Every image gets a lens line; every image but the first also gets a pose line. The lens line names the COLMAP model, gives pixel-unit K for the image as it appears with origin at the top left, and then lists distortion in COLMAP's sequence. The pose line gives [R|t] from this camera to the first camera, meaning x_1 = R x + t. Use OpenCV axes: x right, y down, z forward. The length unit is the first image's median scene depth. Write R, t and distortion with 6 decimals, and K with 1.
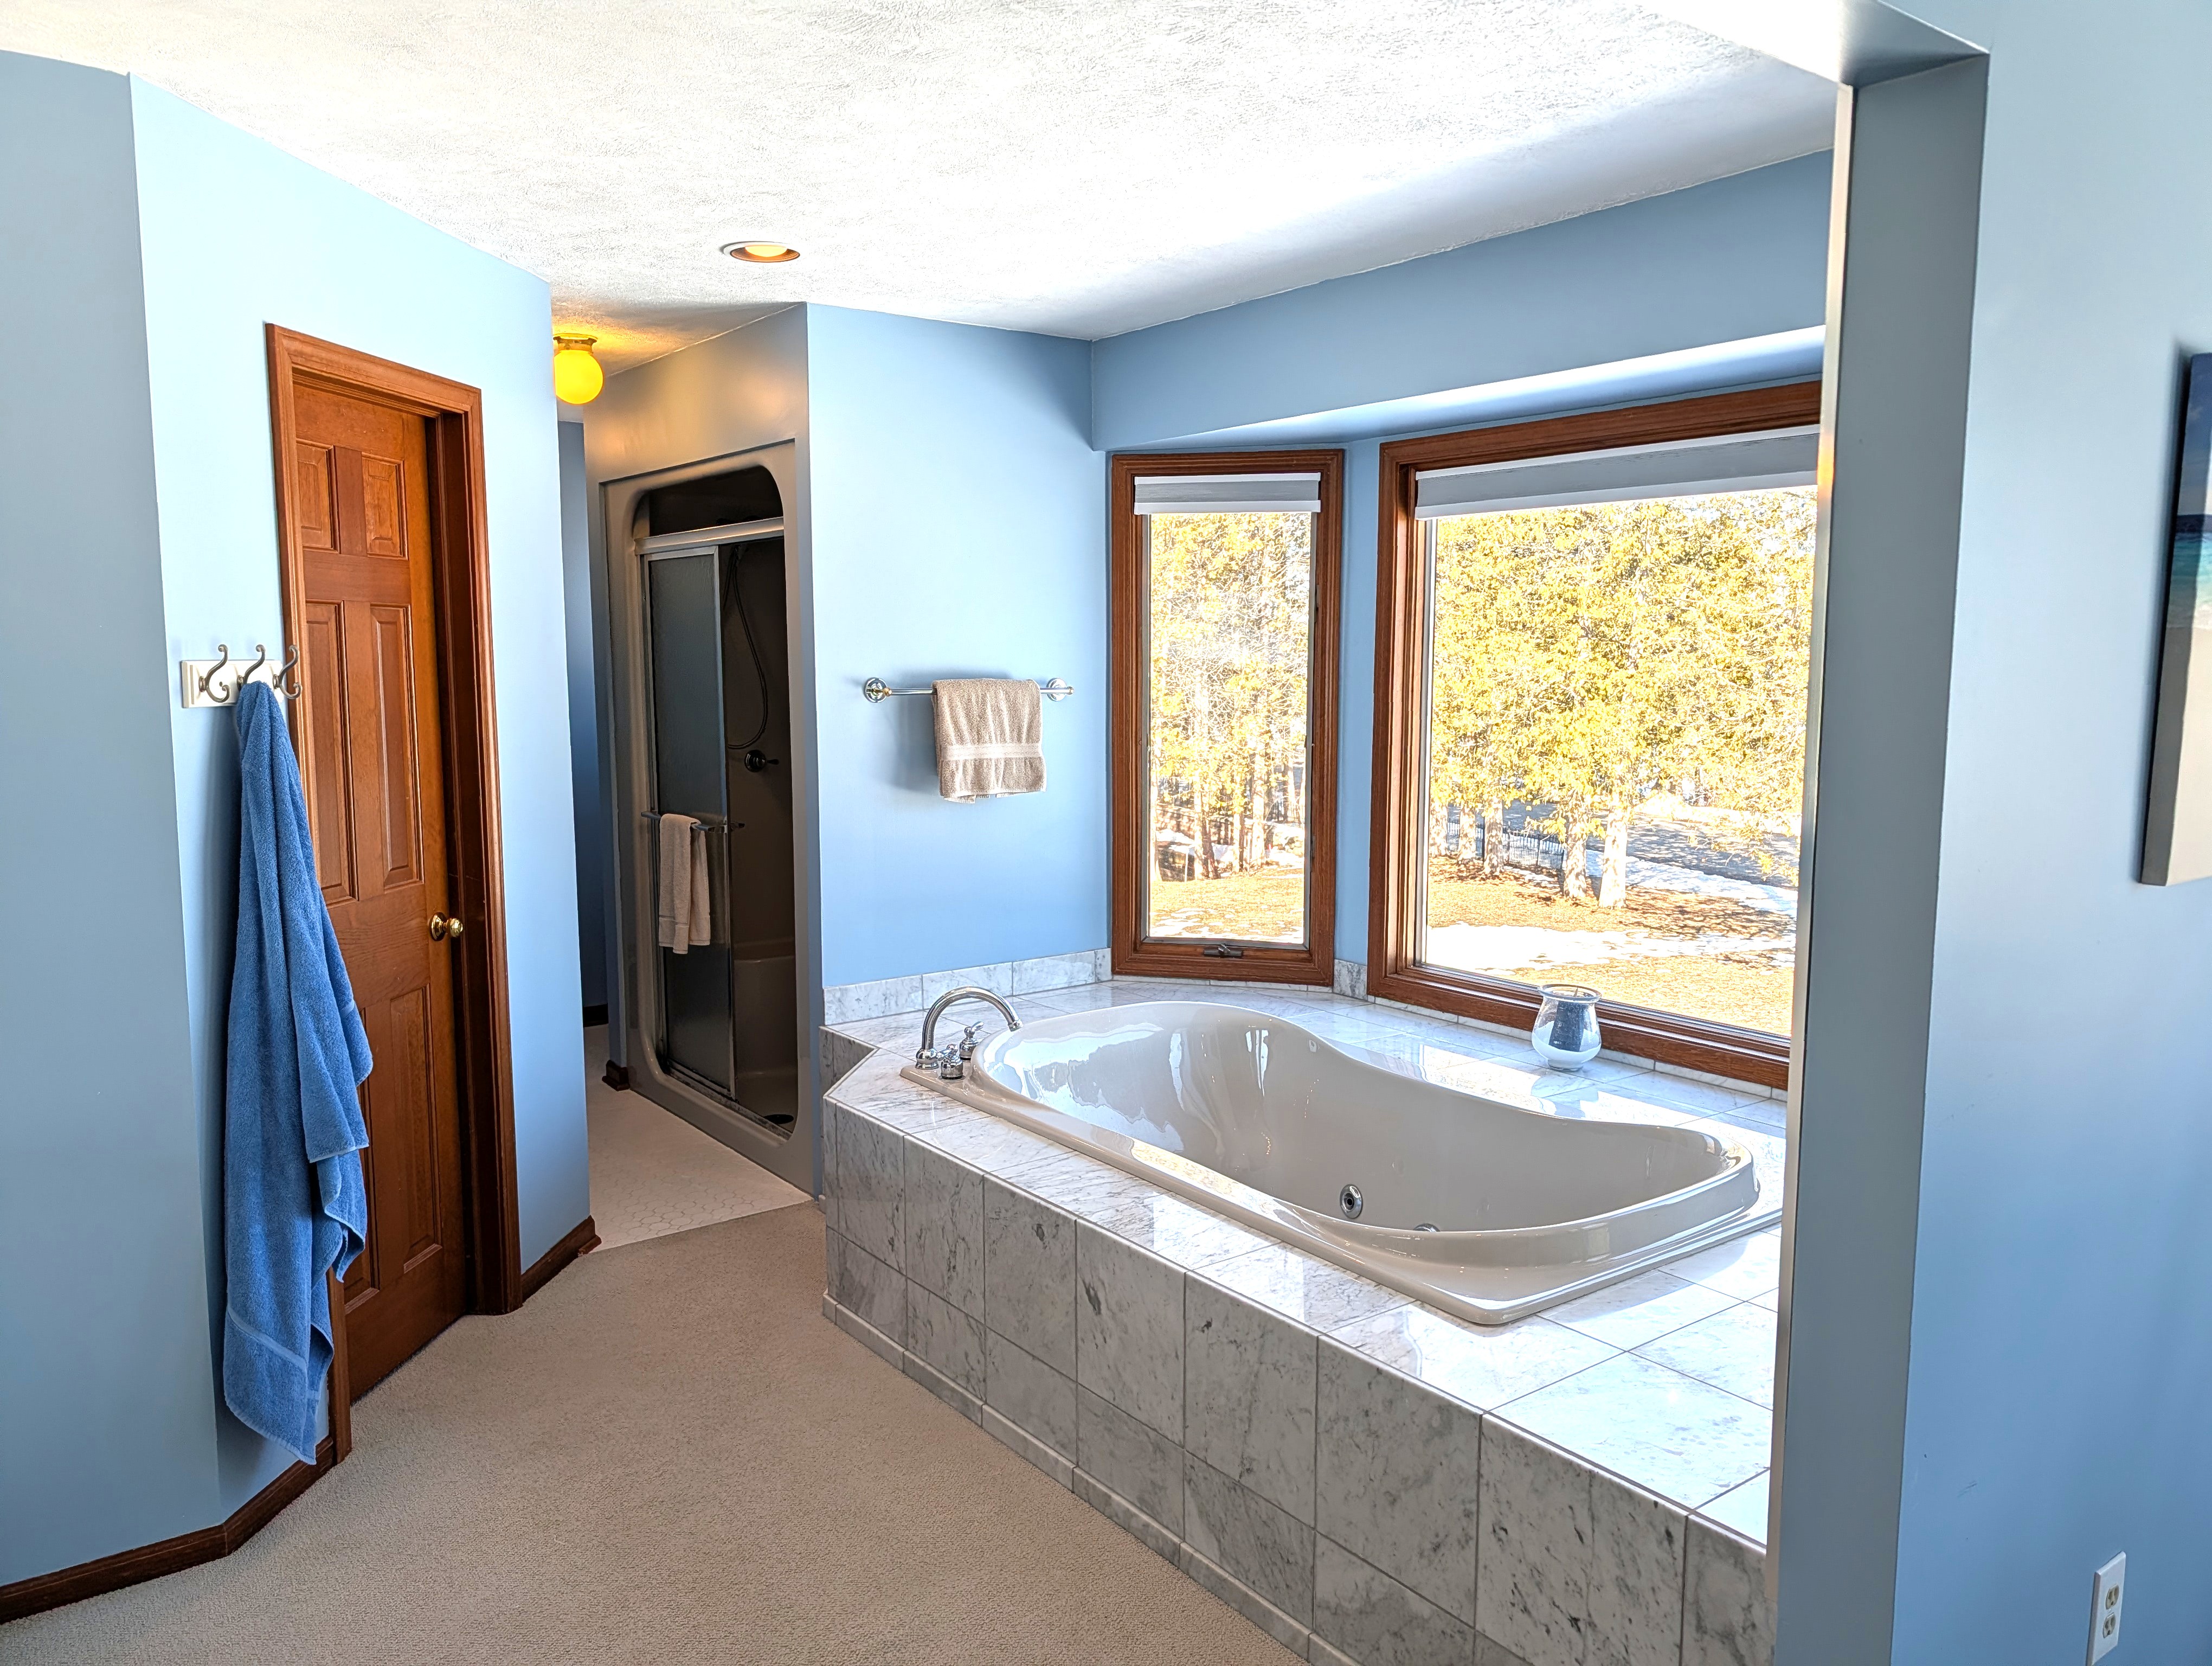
lens RADIAL K [[1586.6, 0, 1109.1], [0, 1586.6, 862.5], [0, 0, 1]] dist [0.013204, -0.015240]
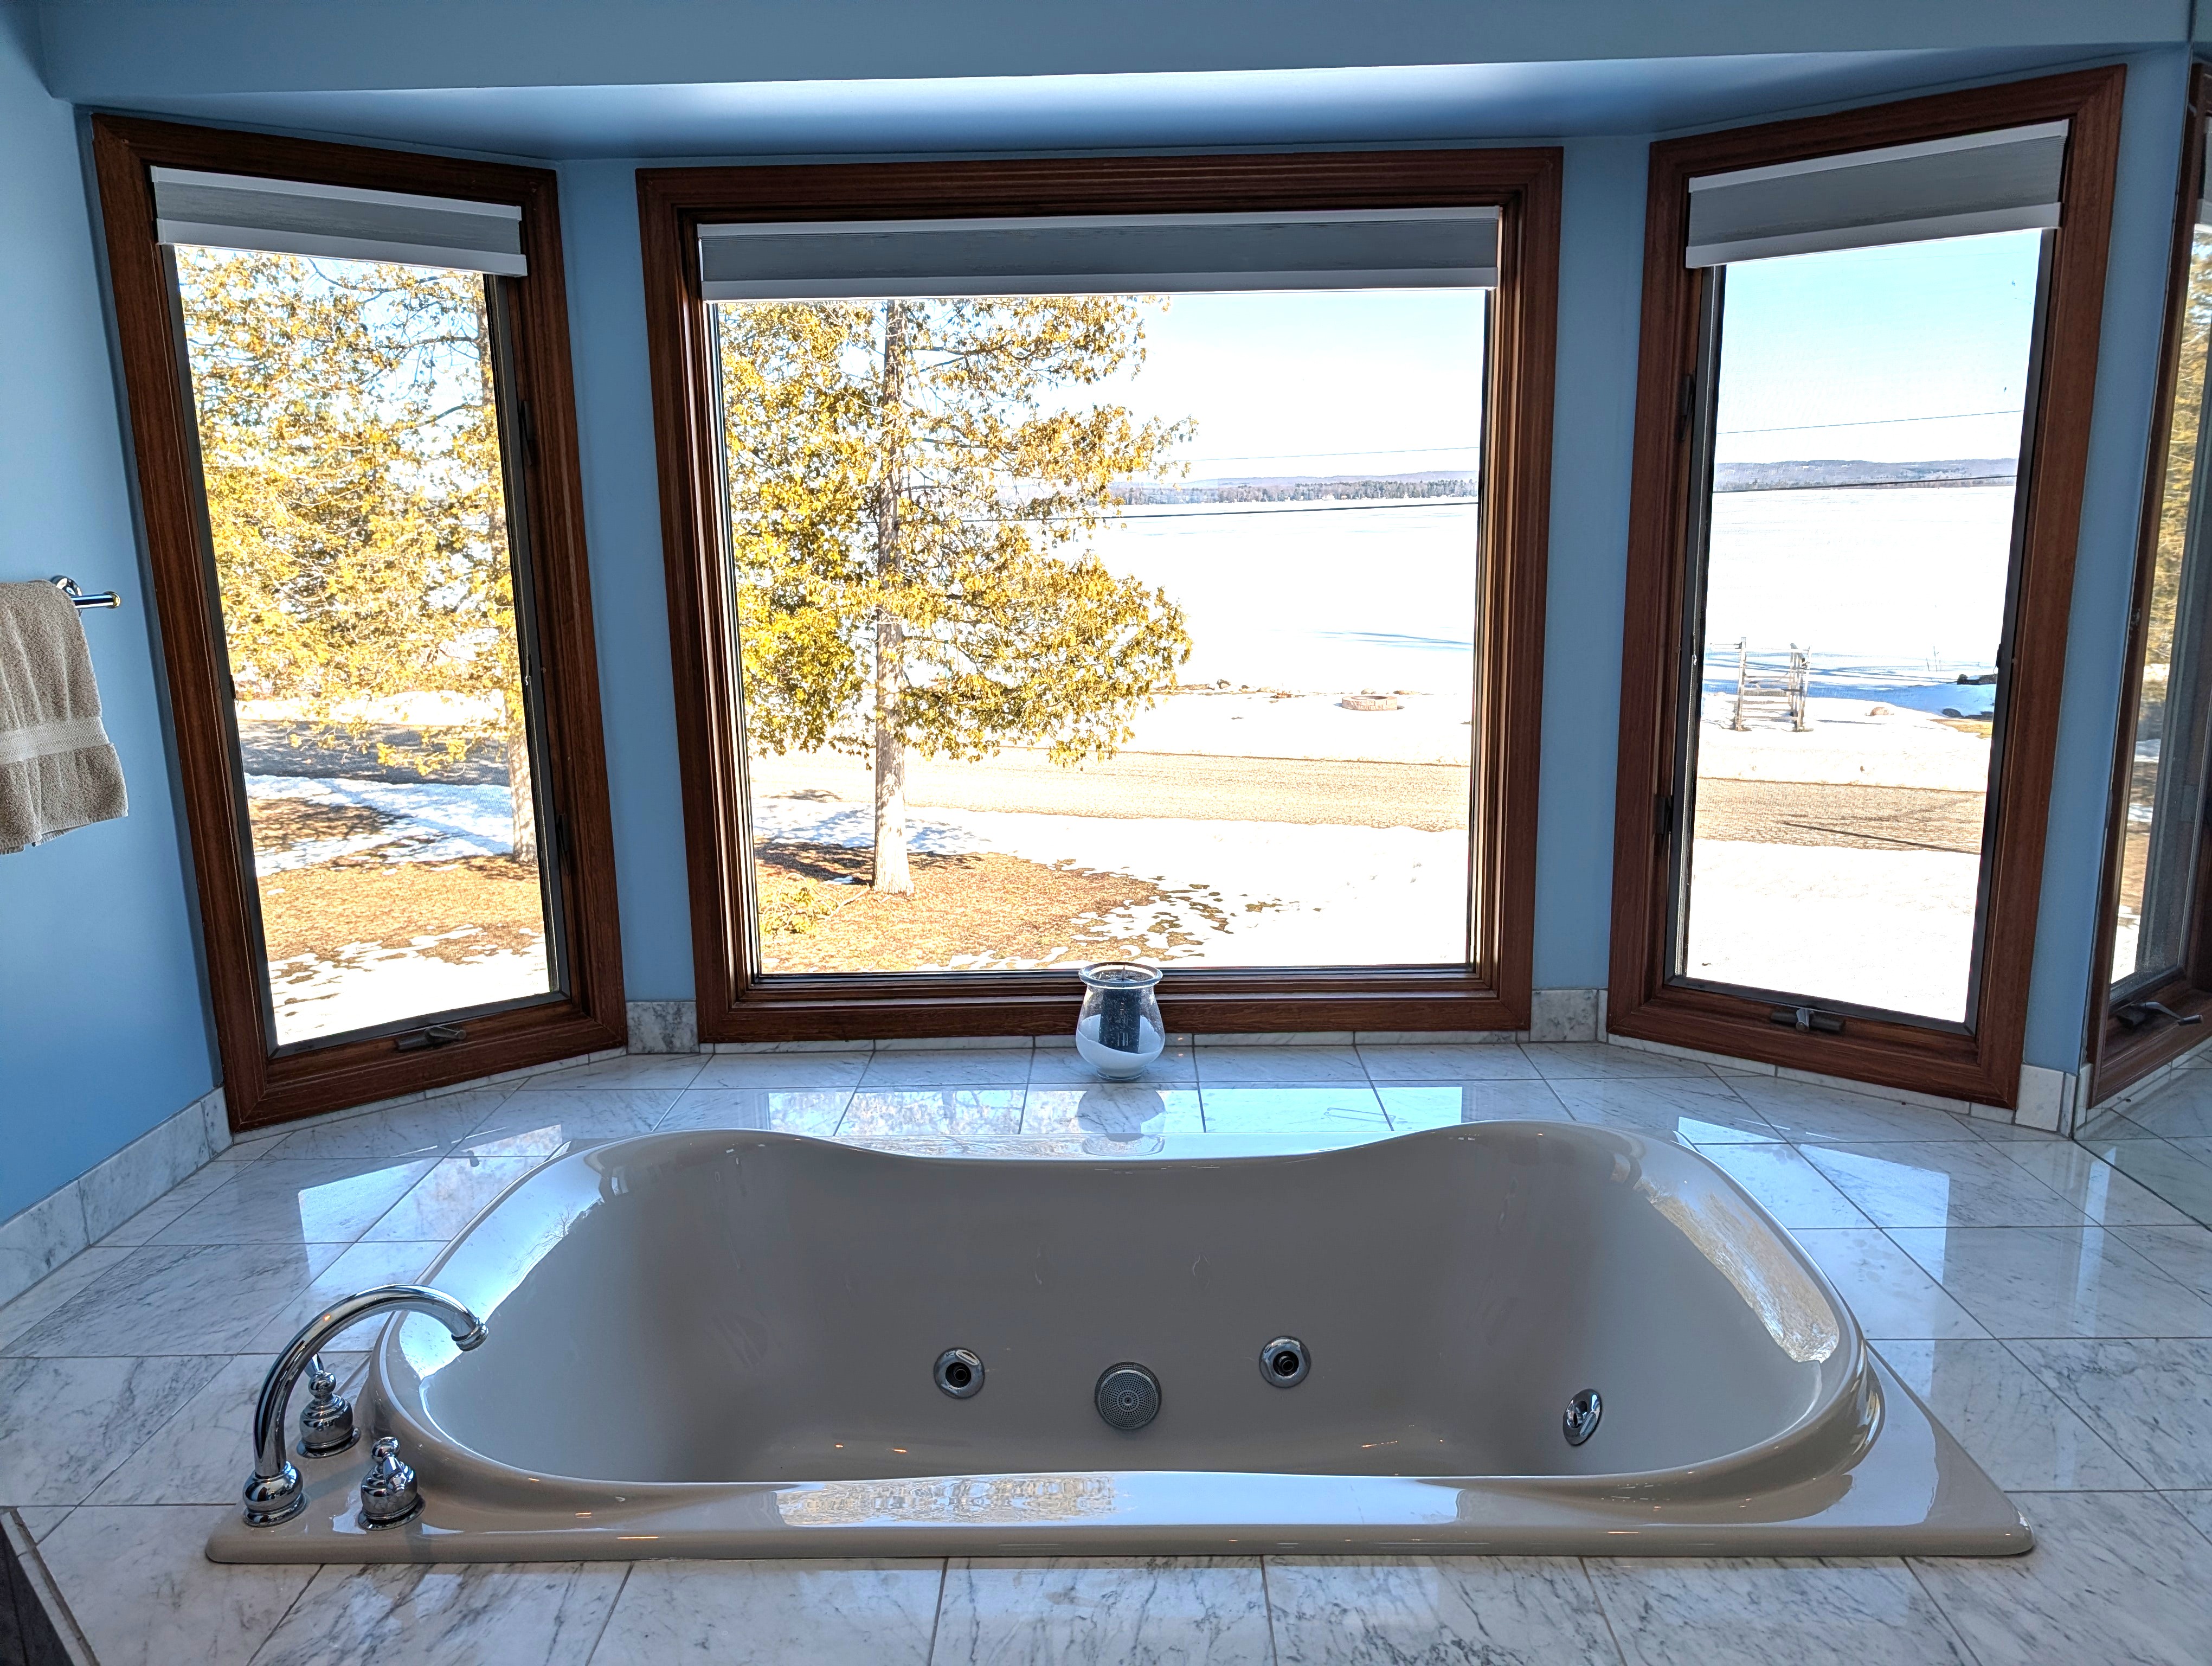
lens RADIAL K [[1586.6, 0, 1102.5], [0, 1586.6, 839.4], [0, 0, 1]] dist [0.013204, -0.015240]
pose [[0.605775, -0.170800, 0.777087, -0.236456], [0.120706, 0.985110, 0.122426, -0.061110], [-0.786427, 0.019636, 0.617372, 0.476342]]
